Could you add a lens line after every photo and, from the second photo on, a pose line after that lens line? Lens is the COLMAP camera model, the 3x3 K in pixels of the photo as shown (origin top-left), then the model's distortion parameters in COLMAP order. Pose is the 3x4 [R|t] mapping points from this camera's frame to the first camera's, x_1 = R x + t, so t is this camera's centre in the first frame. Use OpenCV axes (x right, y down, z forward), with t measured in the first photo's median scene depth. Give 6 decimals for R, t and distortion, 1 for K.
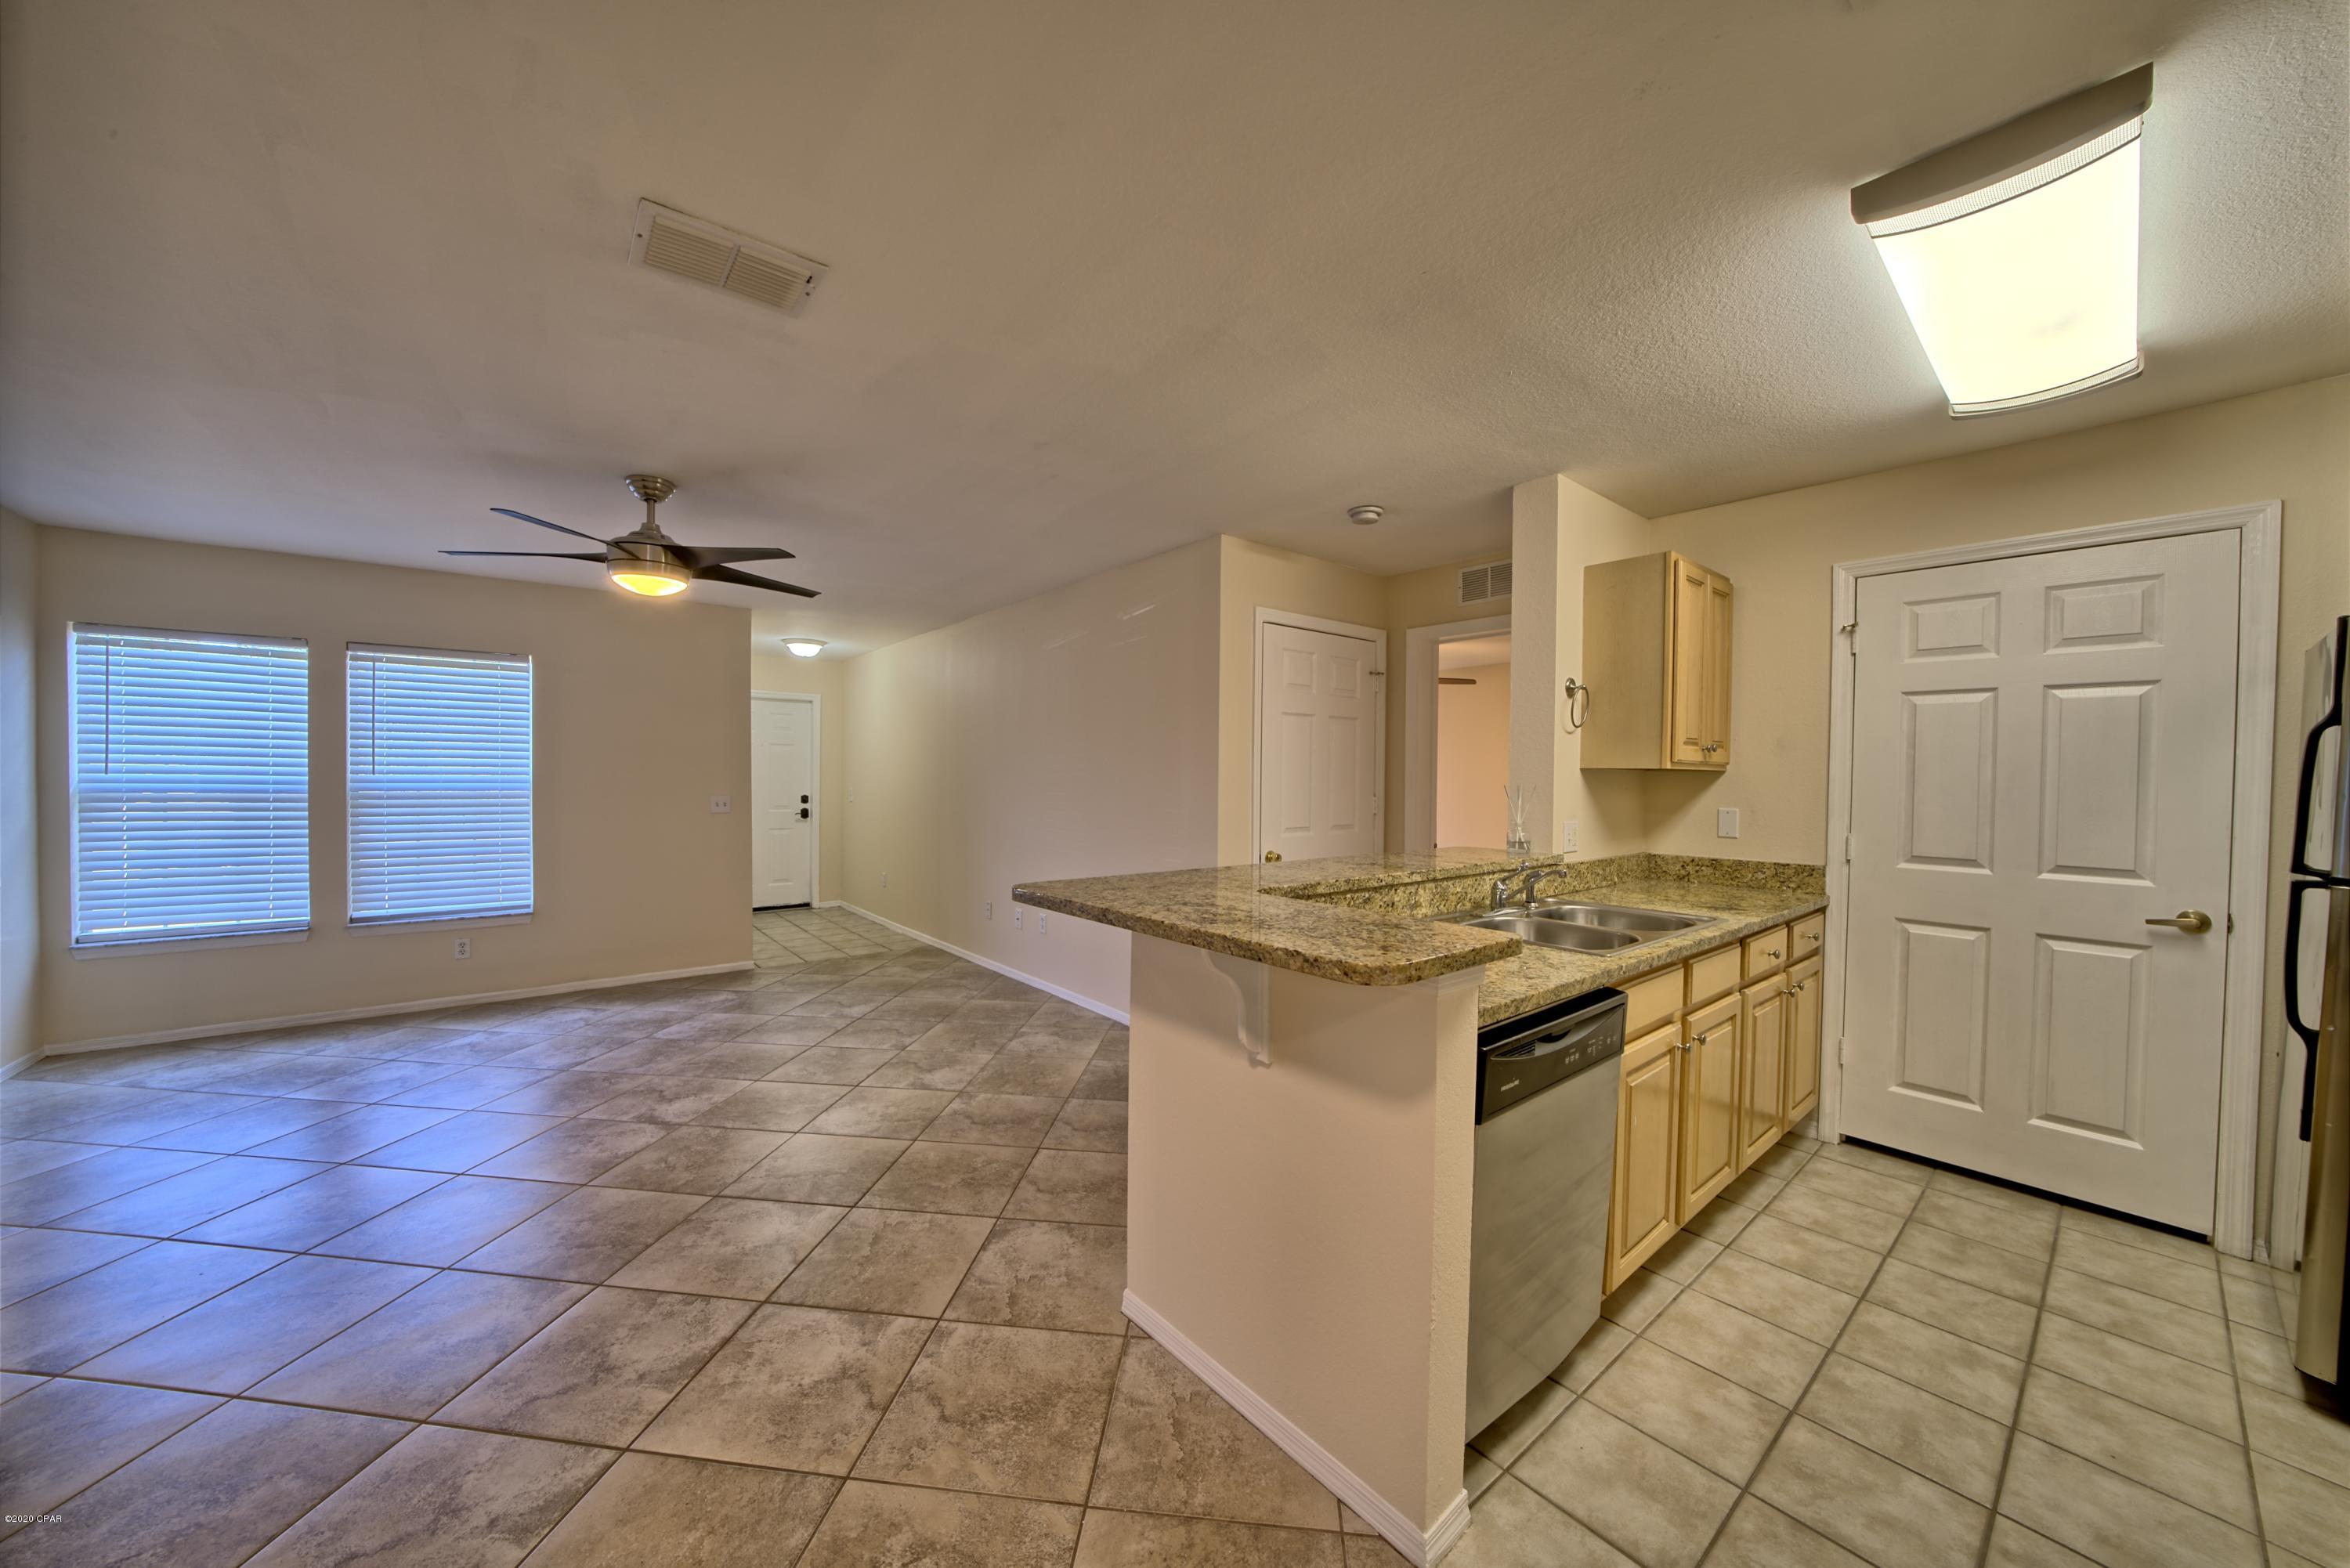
lens RADIAL K [[813.1, 0, 1167.3], [0, 813.1, 779.5], [0, 0, 1]] dist [-0.025420, 0.003148]
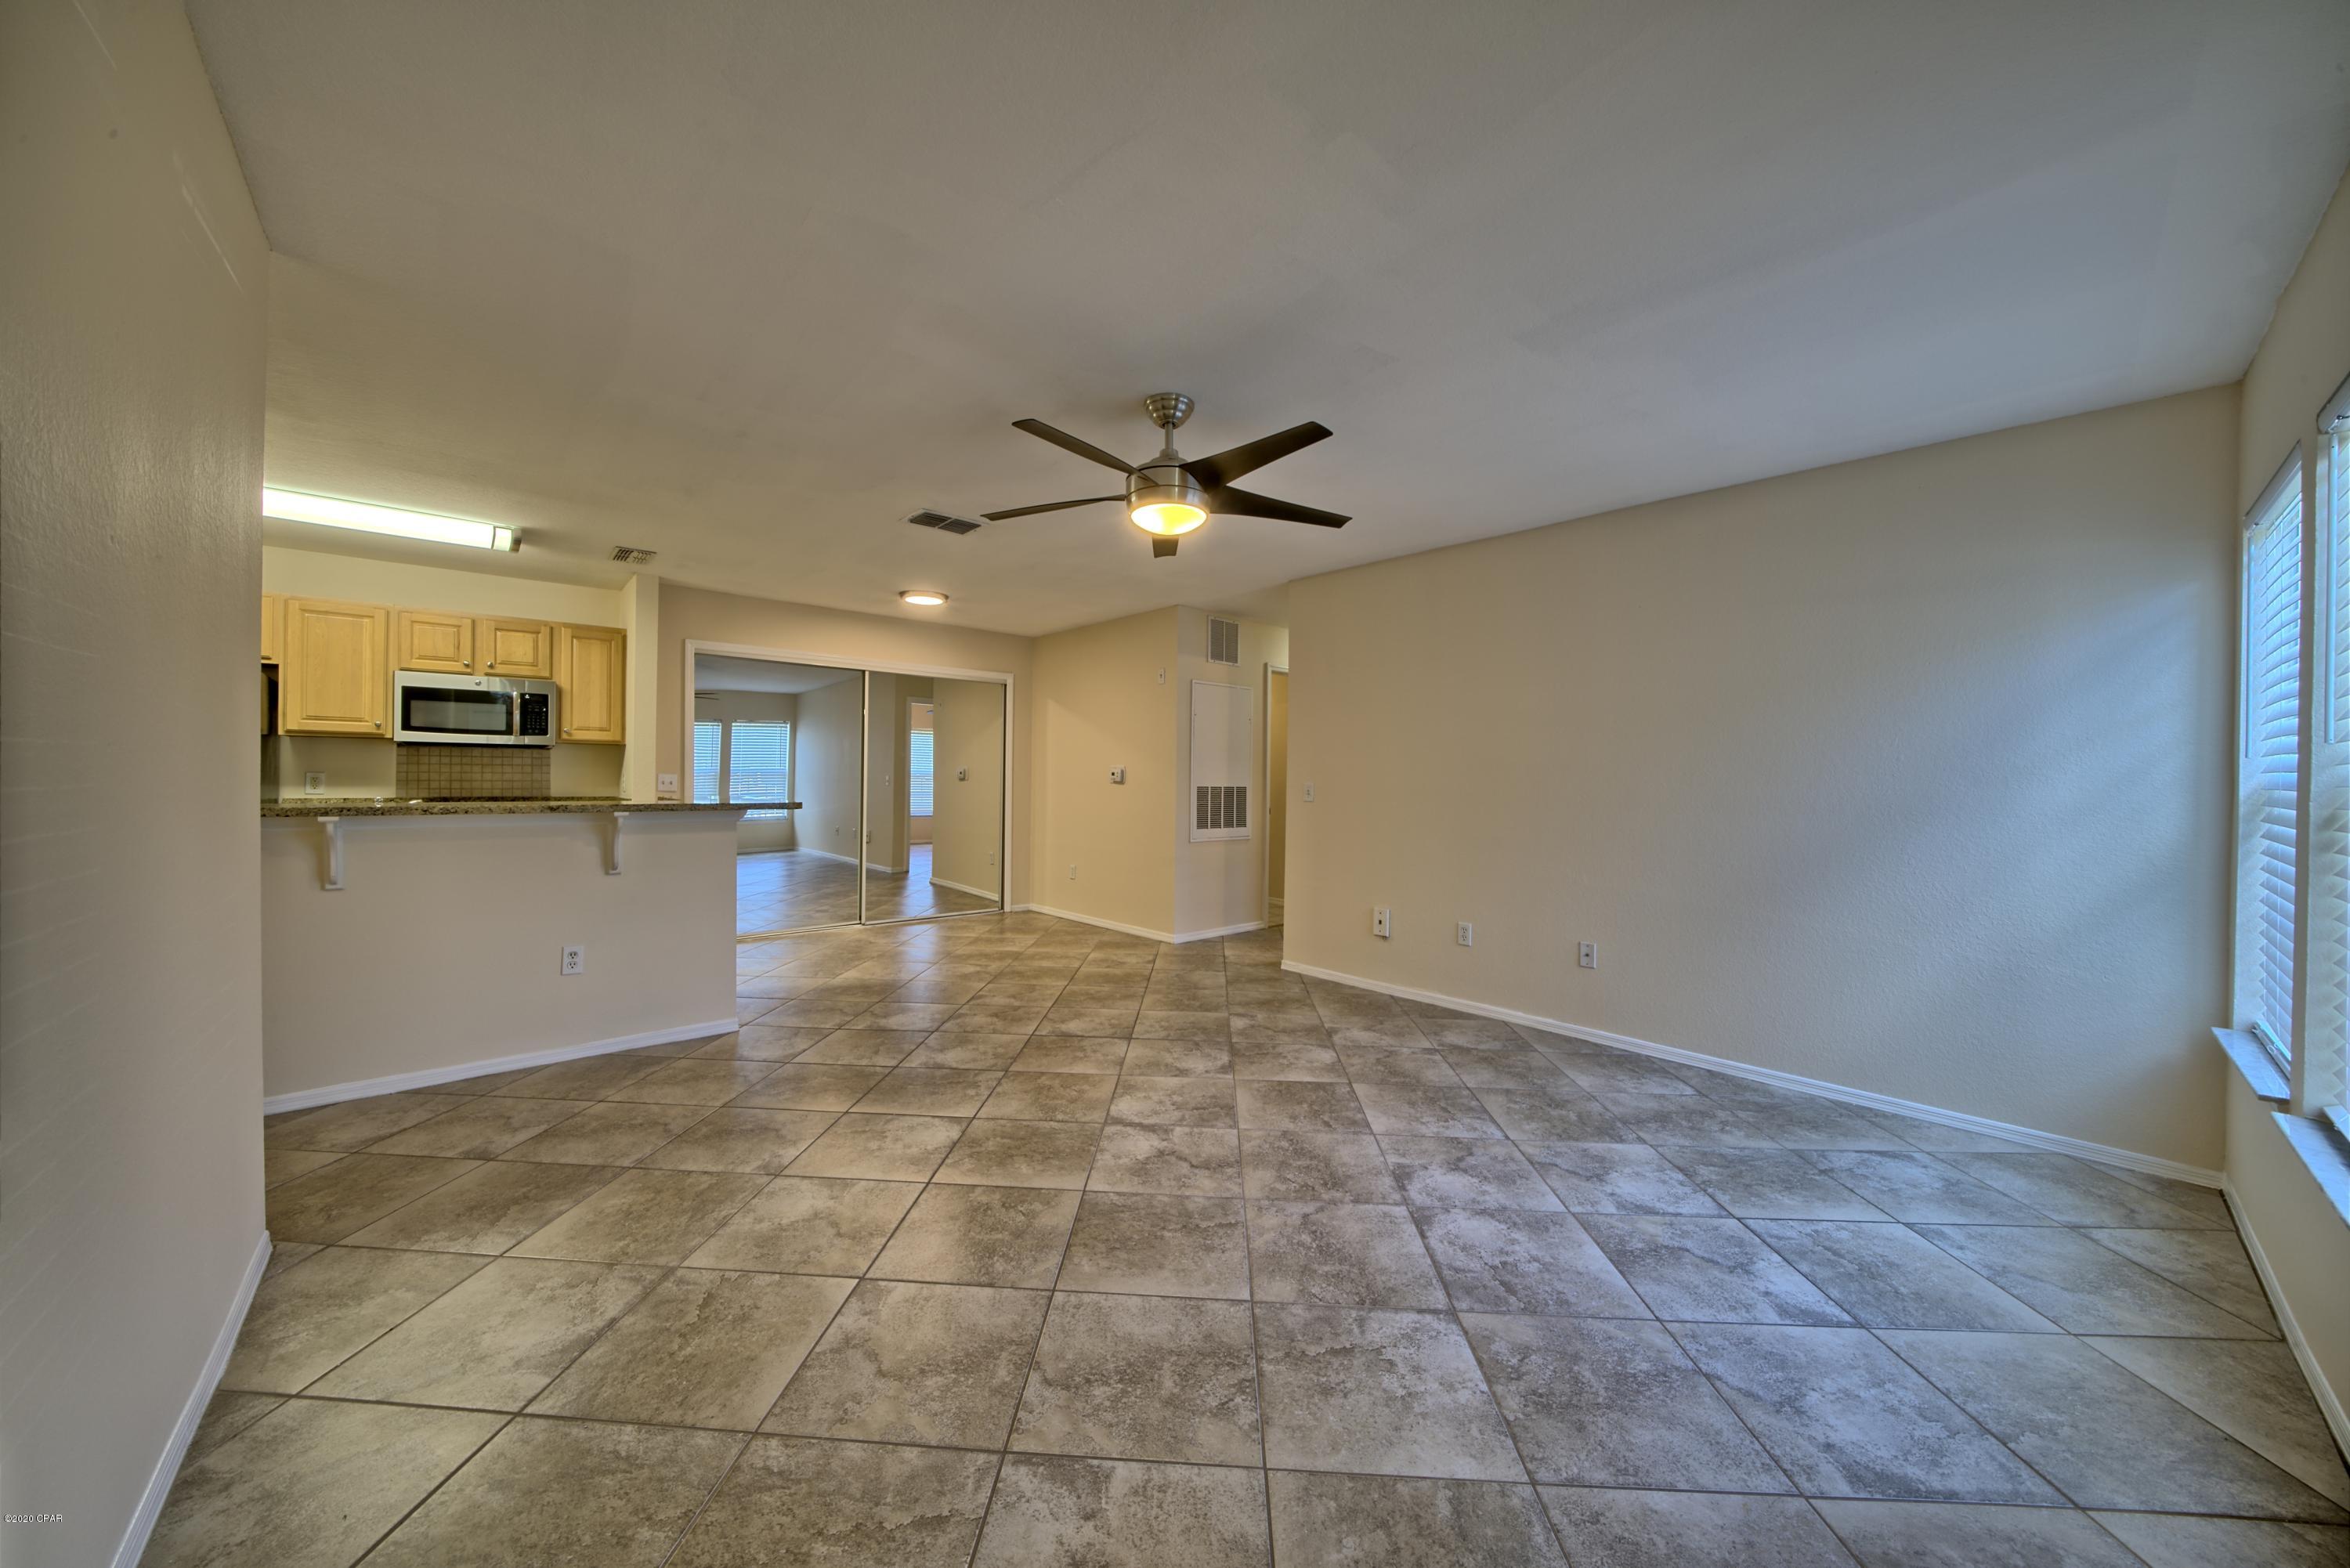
lens RADIAL K [[813.1, 0, 1170.7], [0, 813.1, 777.6], [0, 0, 1]] dist [-0.025420, 0.003148]
pose [[-0.998070, -0.019978, -0.058797, -0.629098], [-0.020217, 0.999790, 0.003457, 0.031474], [0.058715, 0.004639, -0.998264, 1.965527]]
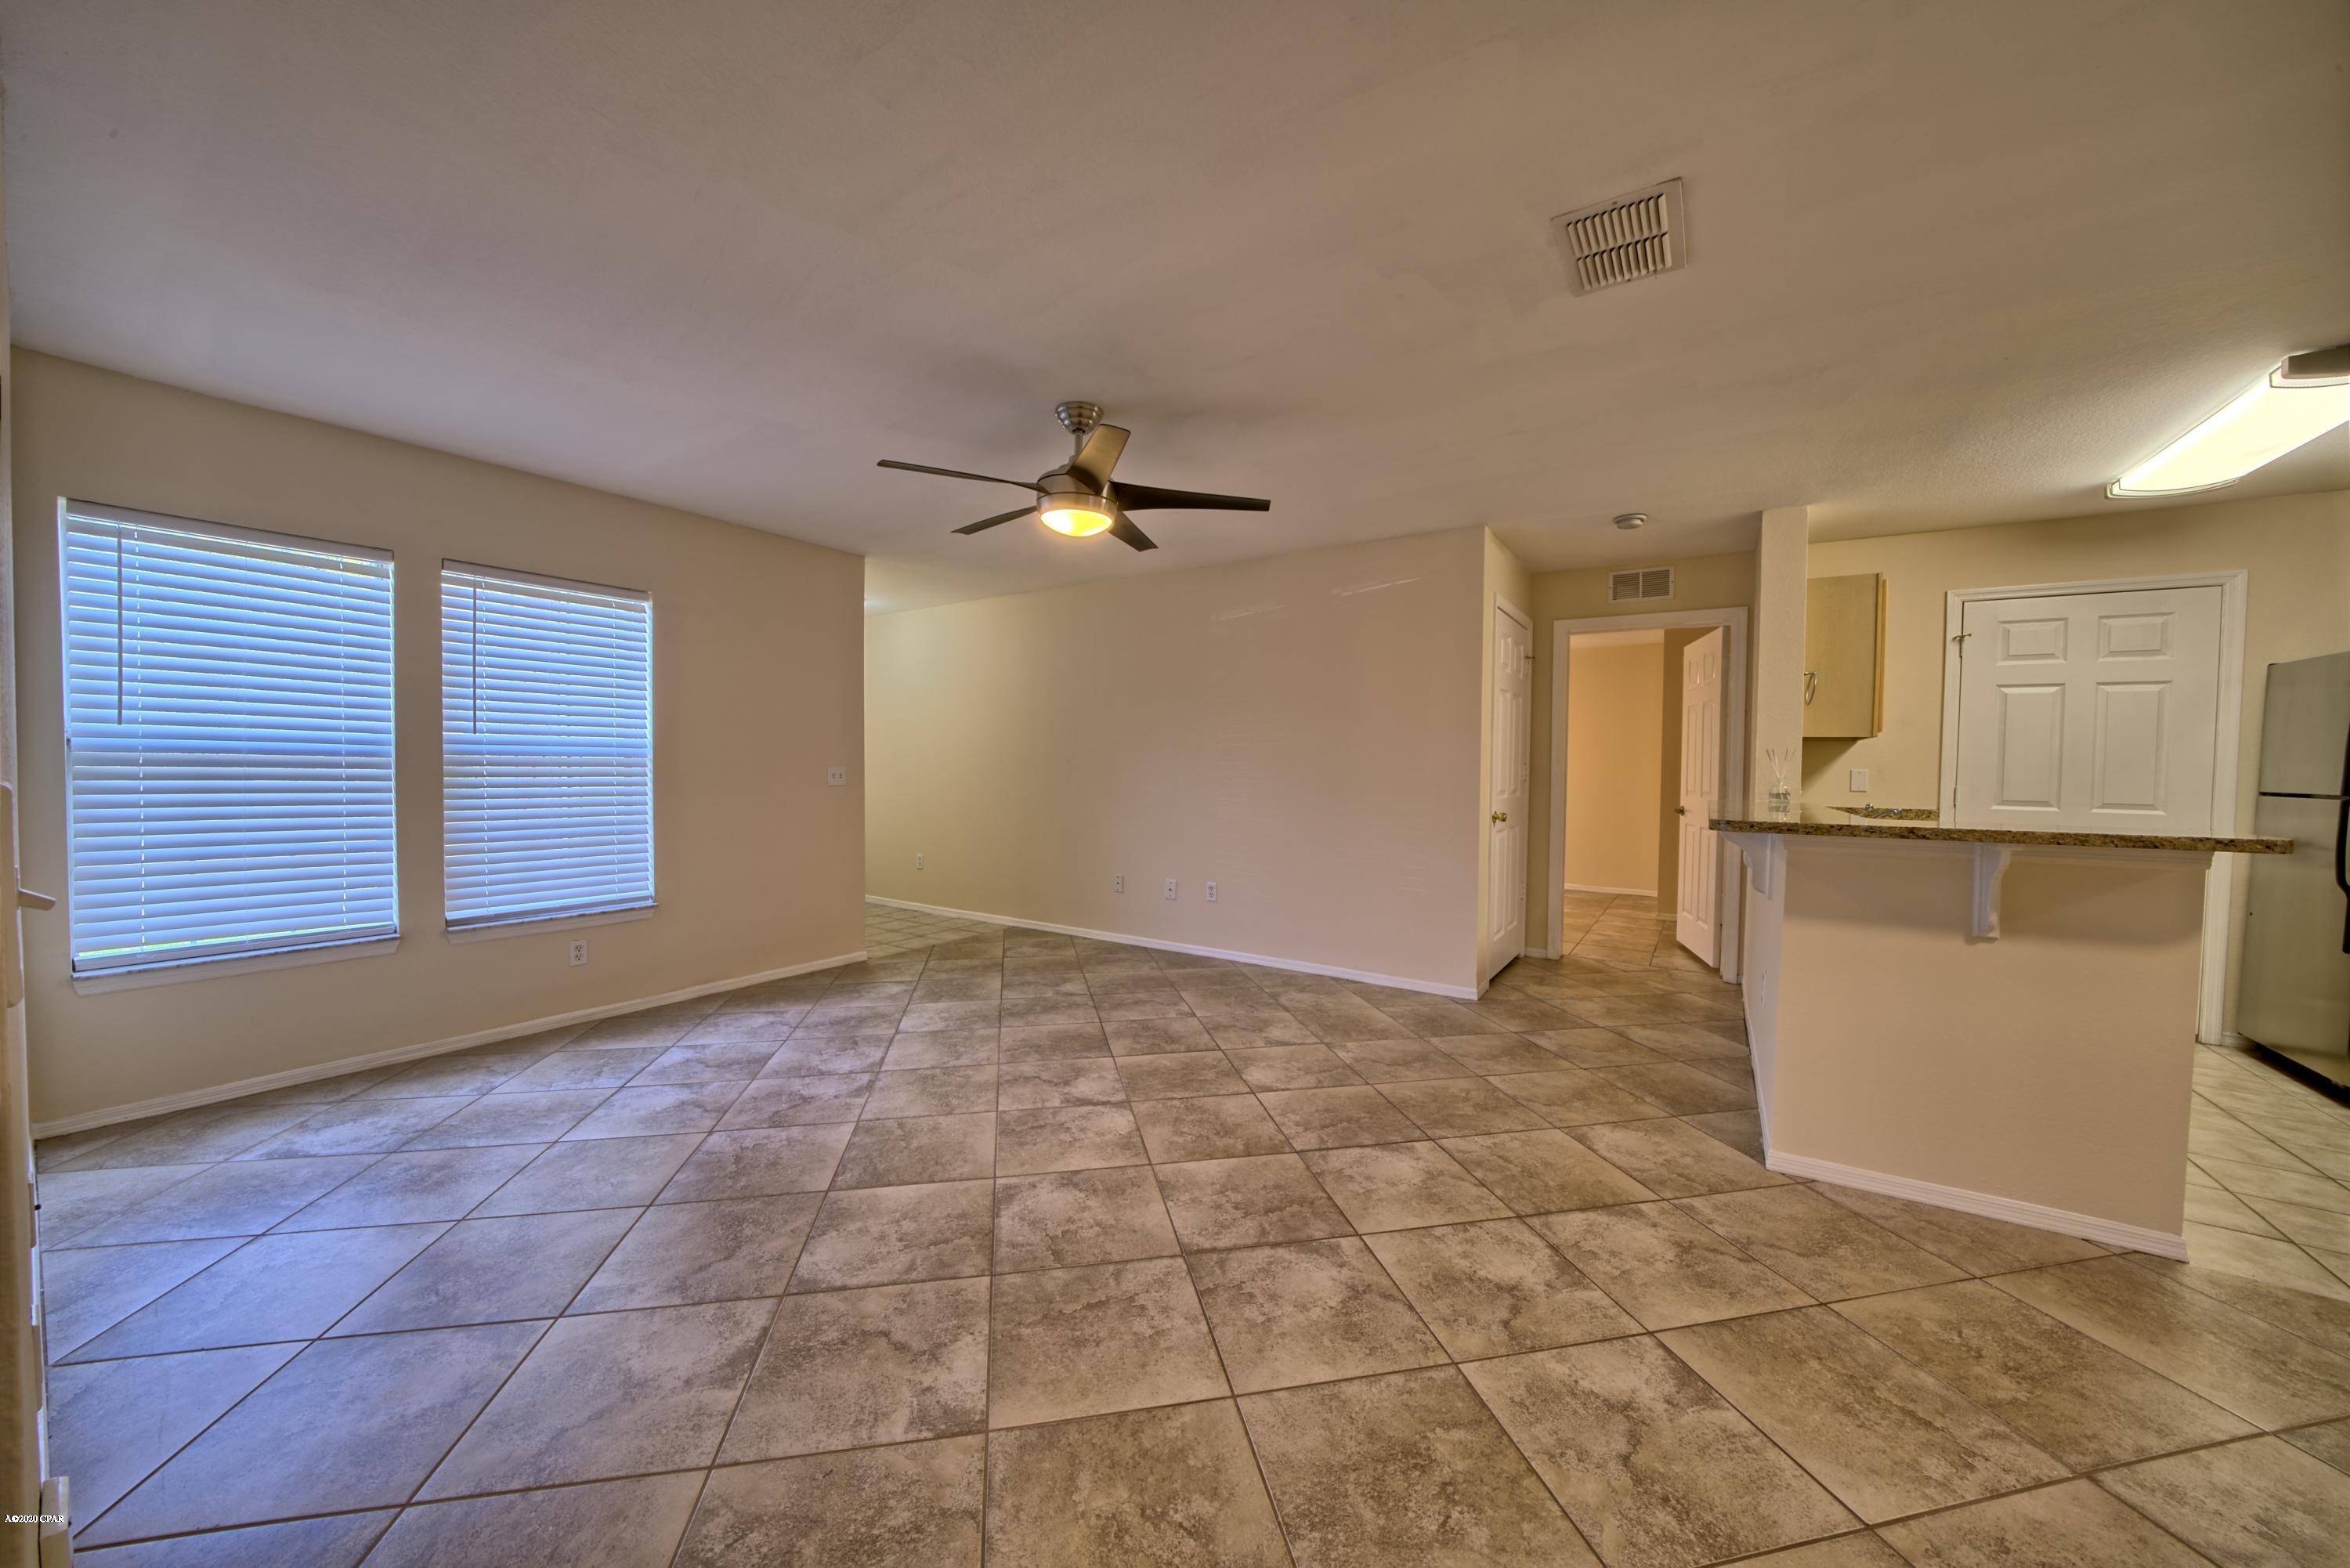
lens RADIAL K [[813.1, 0, 1169.8], [0, 813.1, 781.8], [0, 0, 1]] dist [-0.025420, 0.003148]
pose [[0.955113, -0.003904, 0.296217, -0.855634], [-0.001604, 0.999830, 0.018349, 0.036932], [-0.296239, -0.018001, 0.954944, 0.085237]]
